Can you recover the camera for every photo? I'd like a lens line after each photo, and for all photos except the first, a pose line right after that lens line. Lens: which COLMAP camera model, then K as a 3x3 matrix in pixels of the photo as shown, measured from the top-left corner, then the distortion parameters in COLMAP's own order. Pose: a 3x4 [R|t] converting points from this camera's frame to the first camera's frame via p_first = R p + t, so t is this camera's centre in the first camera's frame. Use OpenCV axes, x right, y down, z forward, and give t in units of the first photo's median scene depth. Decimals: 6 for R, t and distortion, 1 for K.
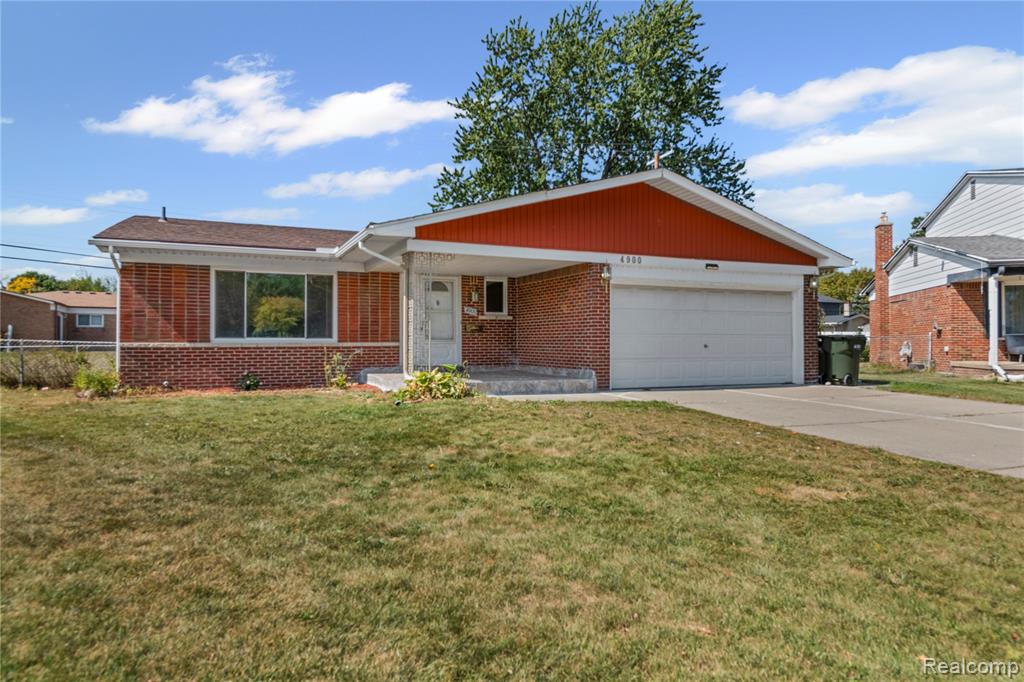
lens RADIAL K [[616.3, 0, 517.7], [0, 616.3, 333.5], [0, 0, 1]] dist [0.034269, 0.001399]
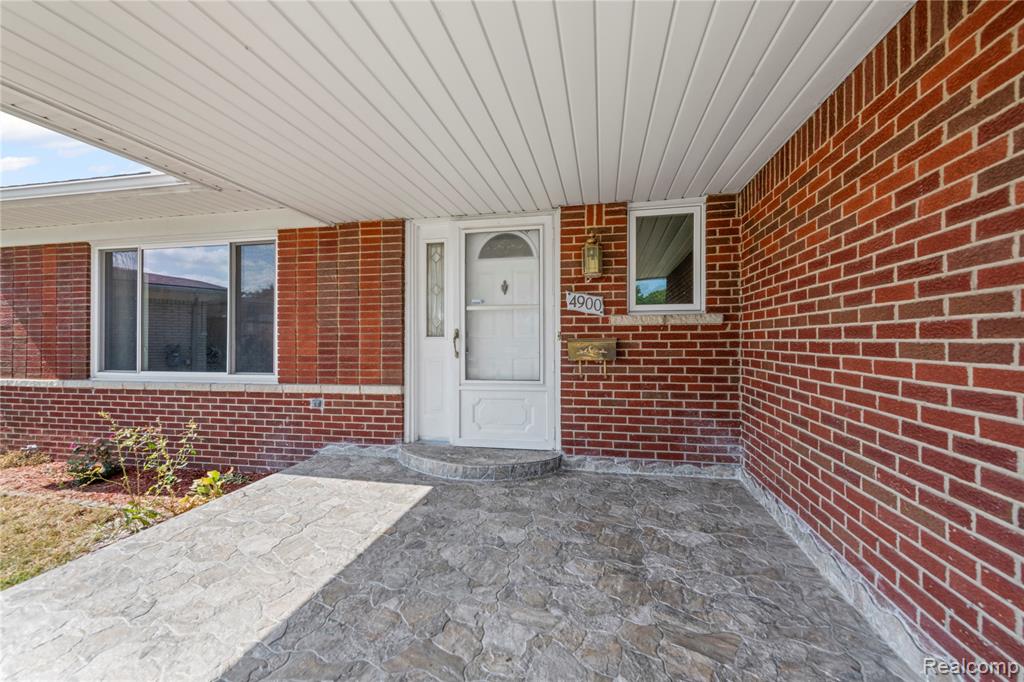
lens RADIAL K [[404.5, 0, 518.5], [0, 404.5, 339.4], [0, 0, 1]] dist [0.013239, -0.001323]
pose [[0.808901, -0.006746, -0.587906, 0.033224], [0.009050, 0.999959, 0.000978, -0.016975], [0.587875, -0.006111, 0.808929, 0.842733]]
